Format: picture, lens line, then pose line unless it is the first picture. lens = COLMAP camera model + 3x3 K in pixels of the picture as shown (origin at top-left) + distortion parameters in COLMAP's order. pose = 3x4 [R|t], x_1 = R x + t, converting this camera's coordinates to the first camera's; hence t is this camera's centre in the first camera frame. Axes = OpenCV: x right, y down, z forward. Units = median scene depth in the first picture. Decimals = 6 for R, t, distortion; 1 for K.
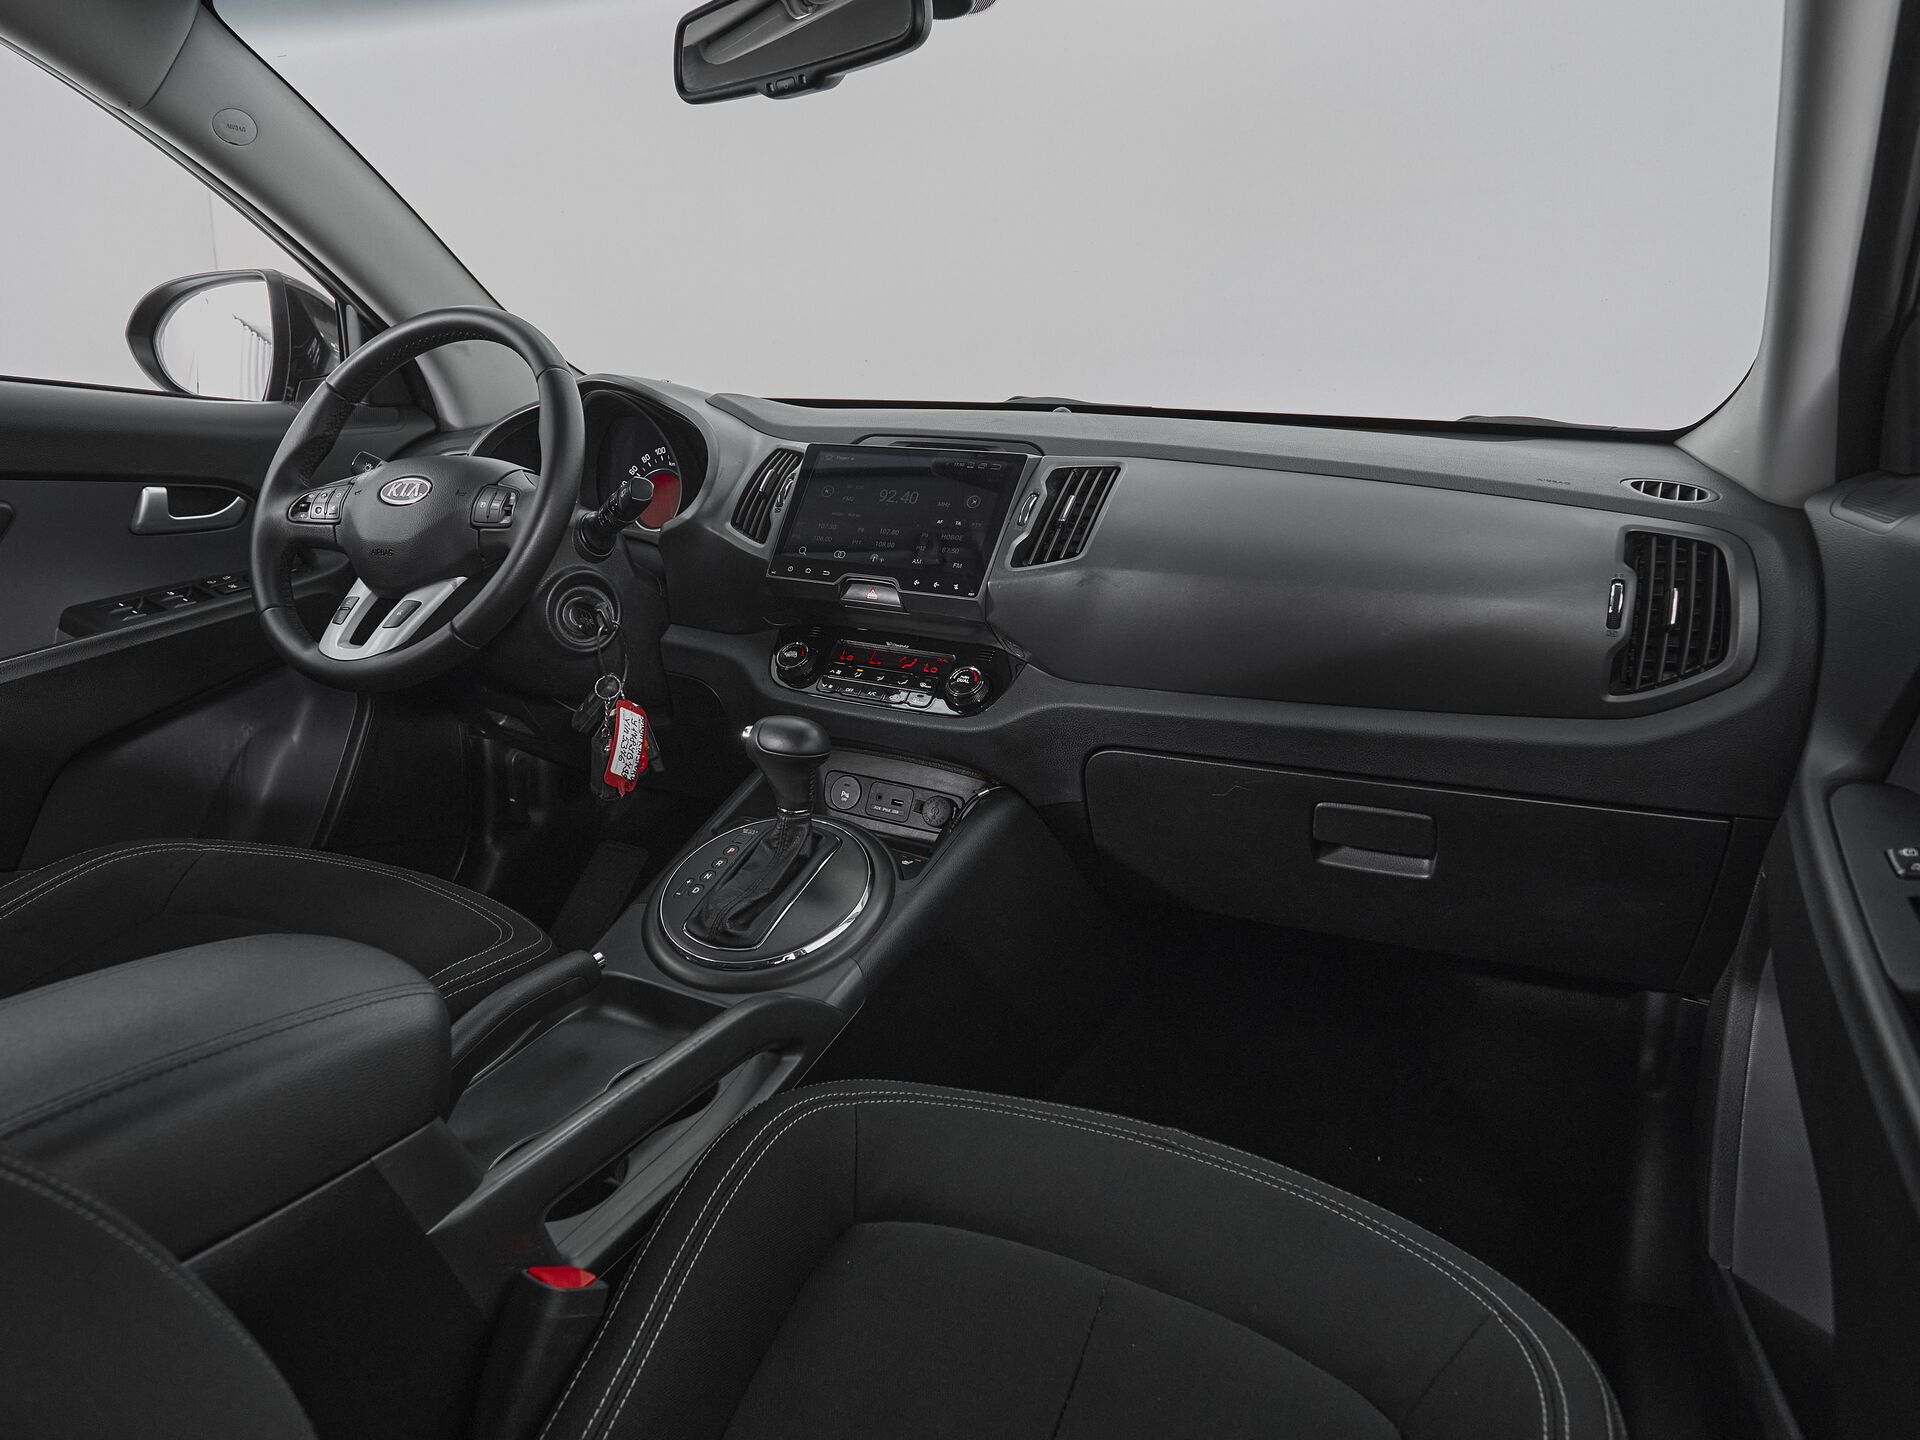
lens RADIAL K [[950.8, 0, 1002.2], [0, 950.8, 720.4], [0, 0, 1]] dist [0.002703, 0.000310]
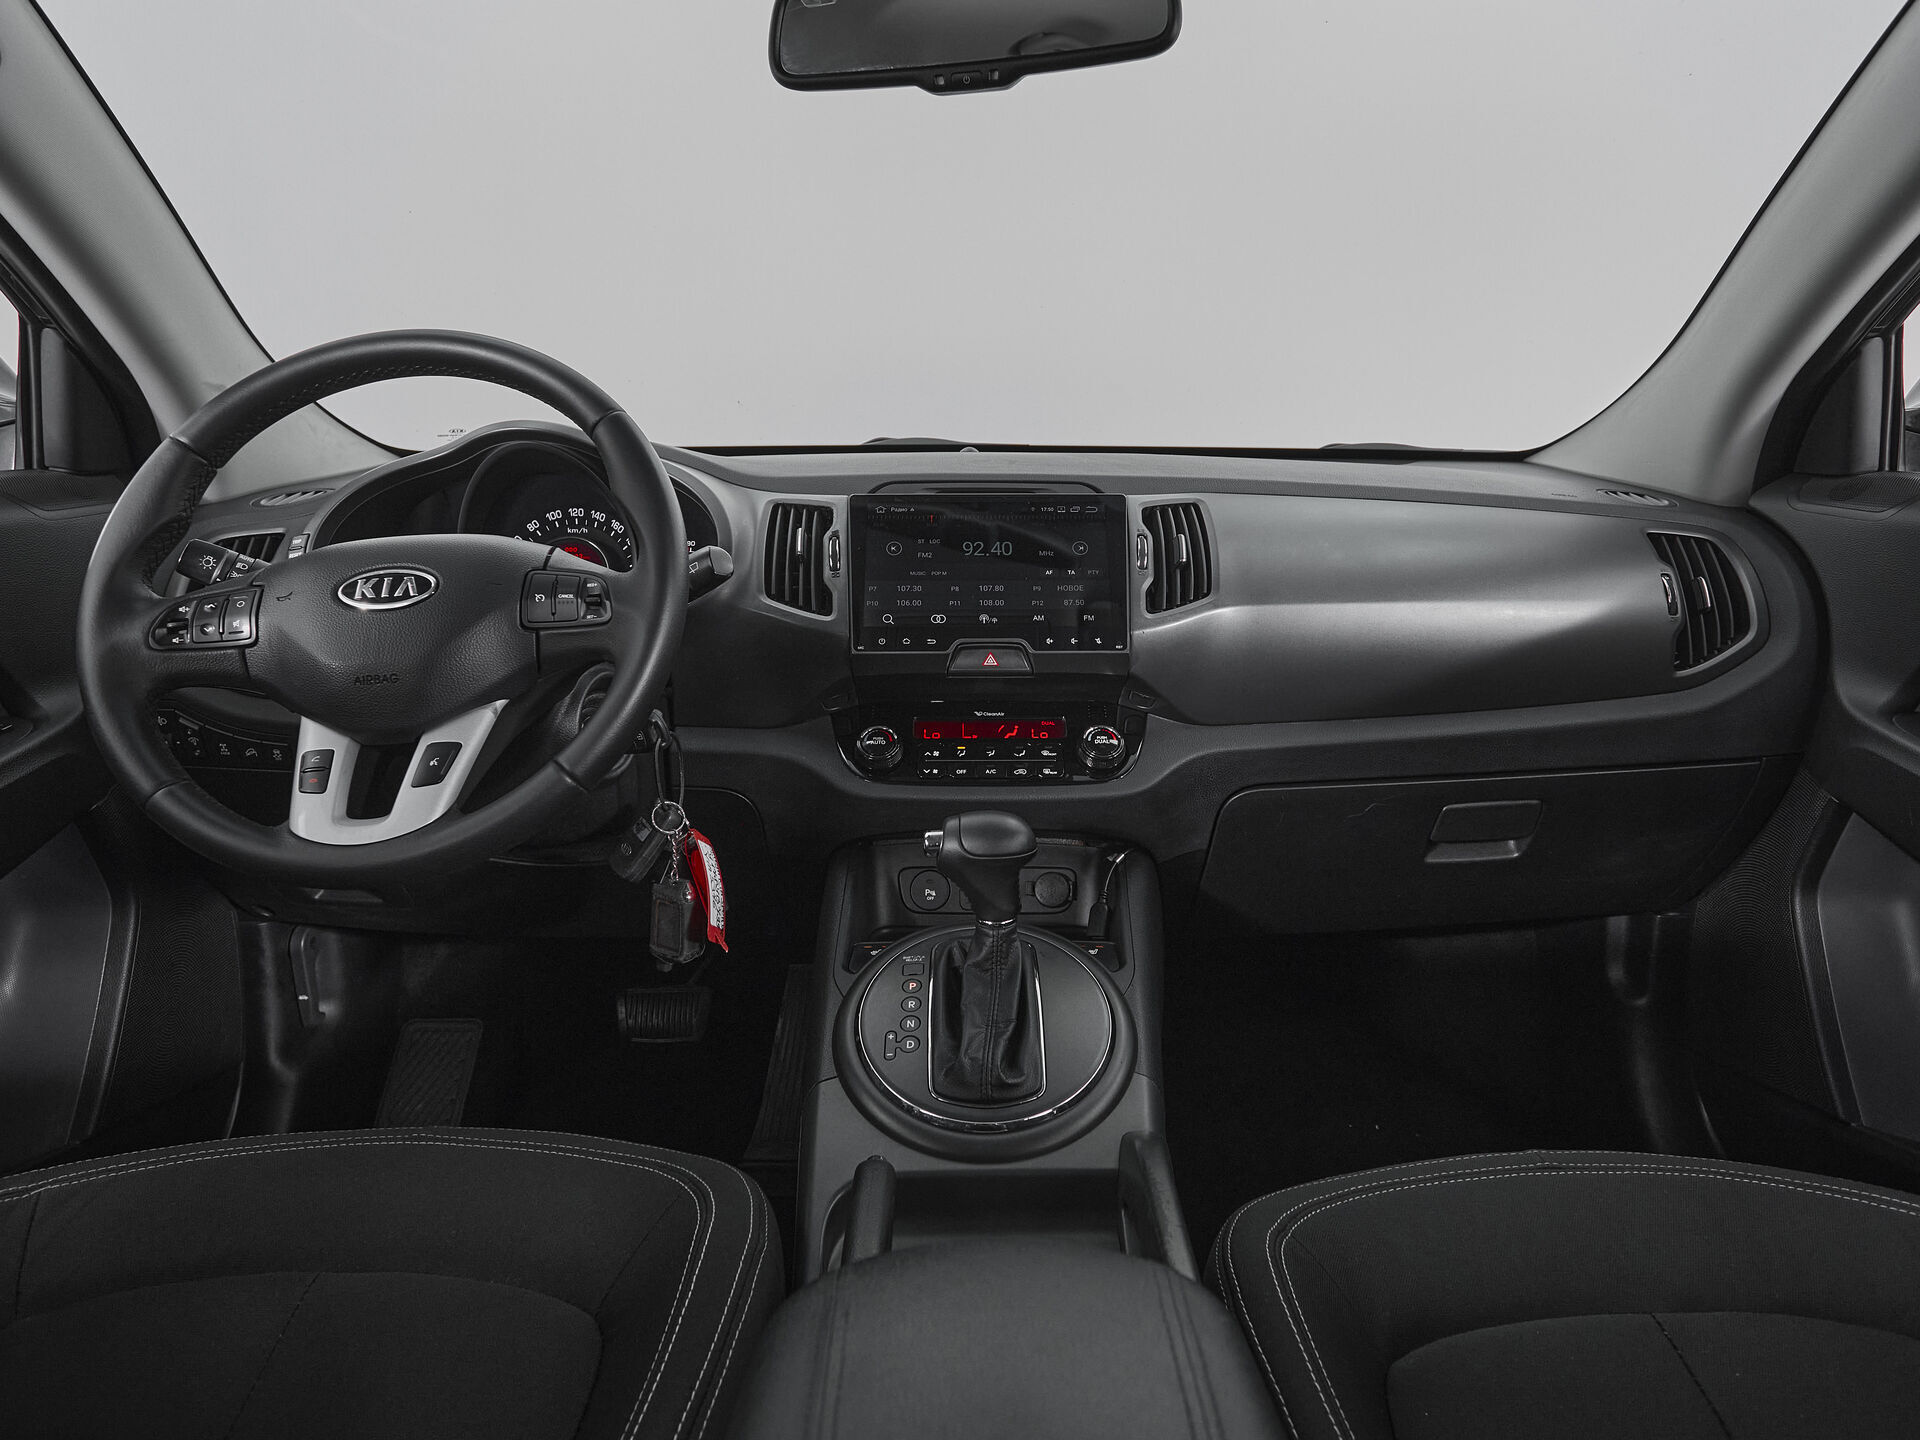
lens RADIAL K [[952.7, 0, 960.0], [0, 952.7, 720.0], [0, 0, 1]] dist [0.000559, -0.000081]
pose [[0.914918, -0.137342, 0.379555, -0.503293], [0.152661, 0.988224, -0.010401, -0.072308], [-0.373657, 0.067459, 0.925111, 0.197104]]
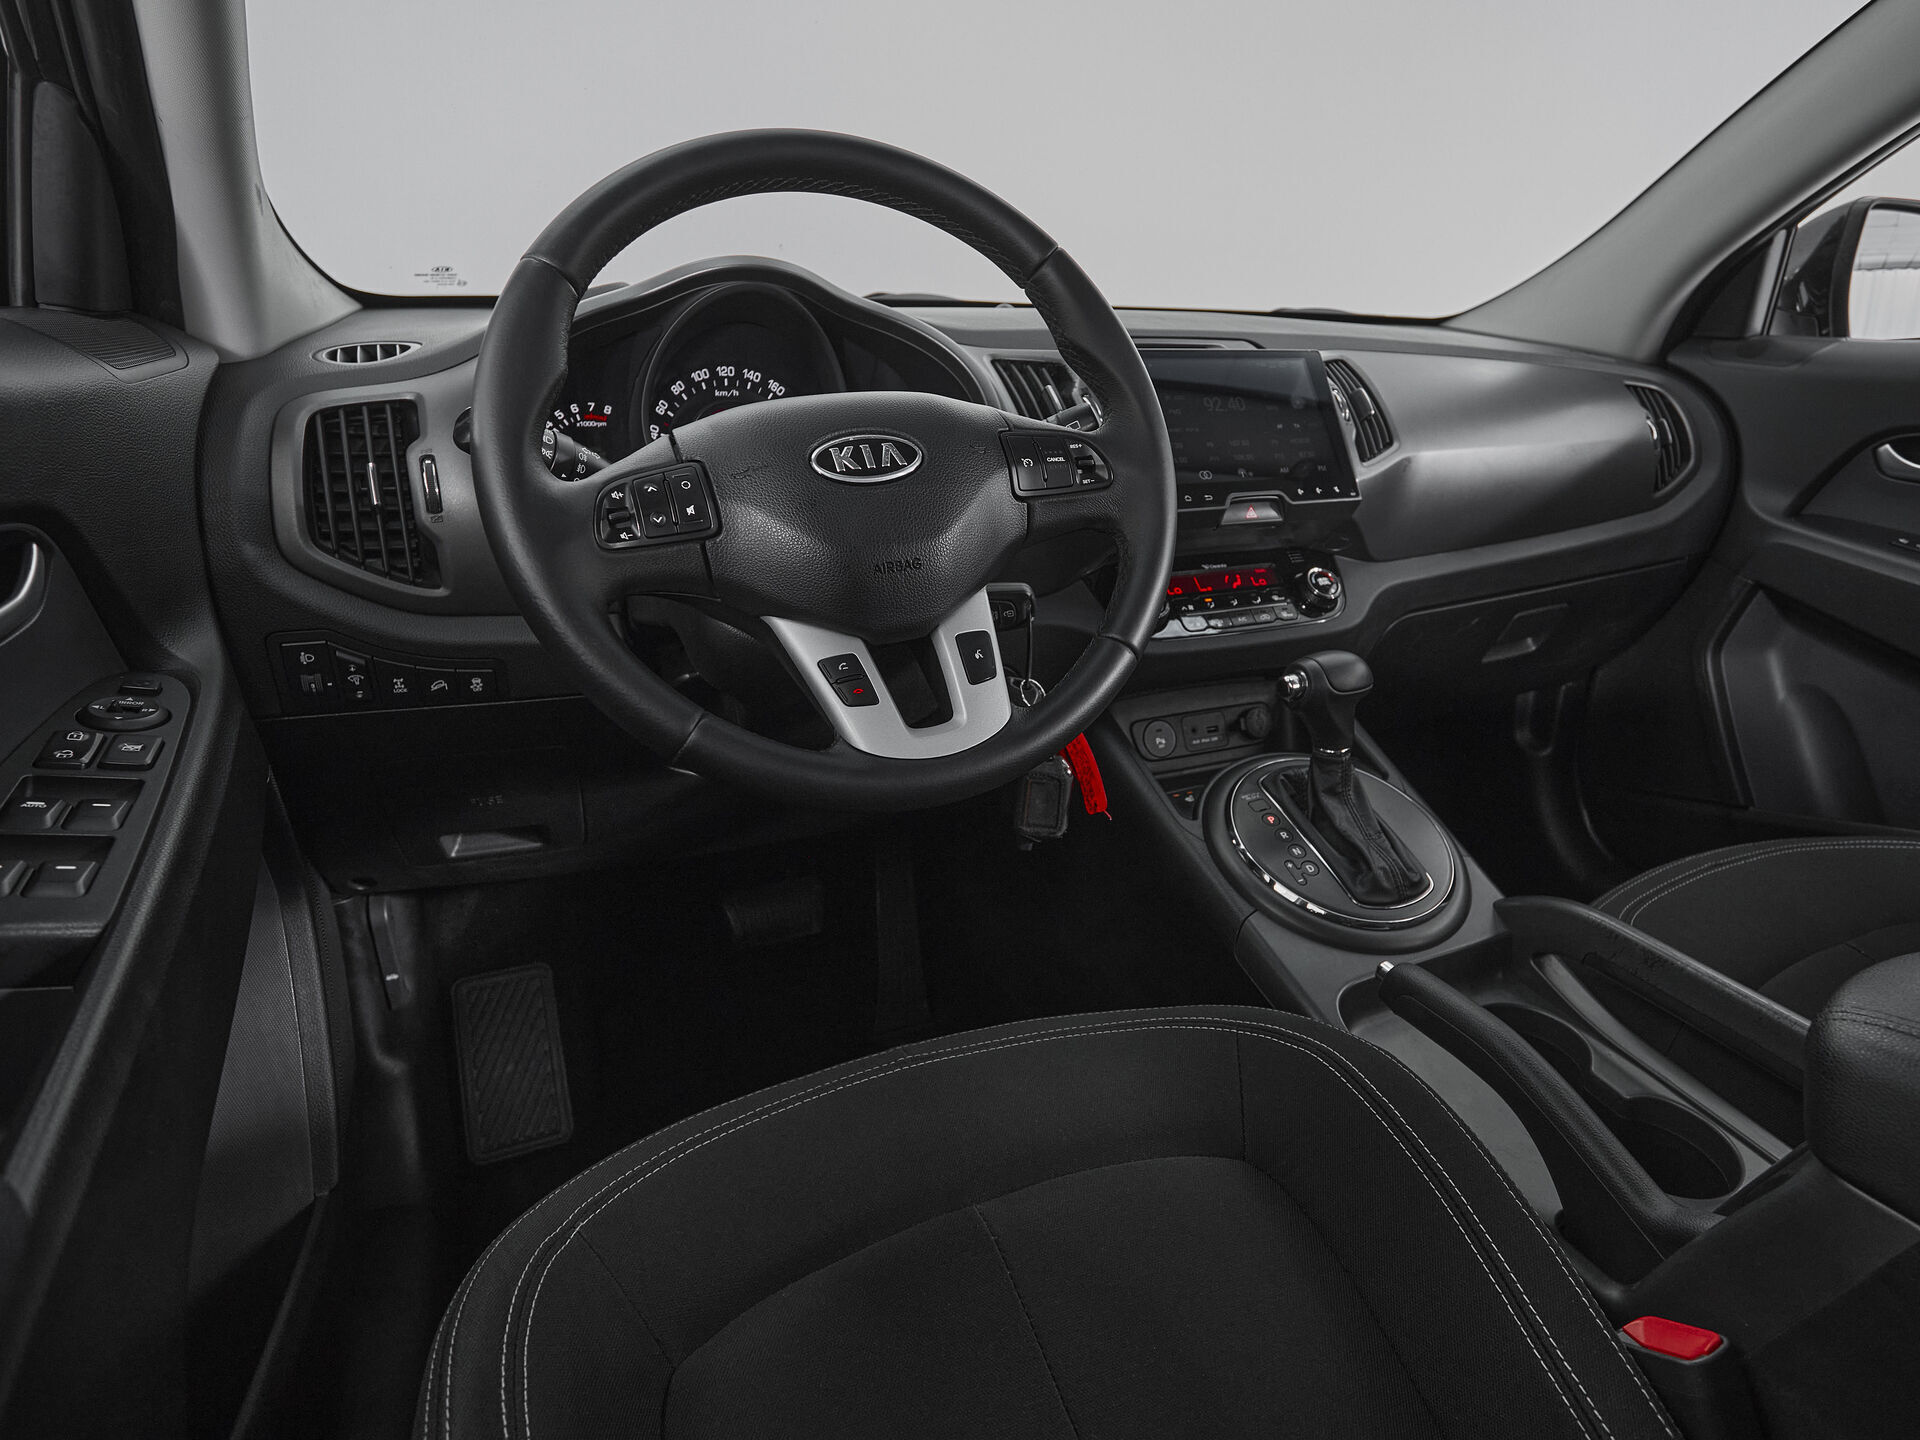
lens RADIAL K [[904.6, 0, 959.1], [0, 904.6, 704.0], [0, 0, 1]] dist [-0.002444, -0.000271]
pose [[0.712454, -0.290774, 0.638639, -0.954080], [0.228027, 0.956649, 0.181182, -0.178230], [-0.663636, 0.016544, 0.747873, 0.530842]]
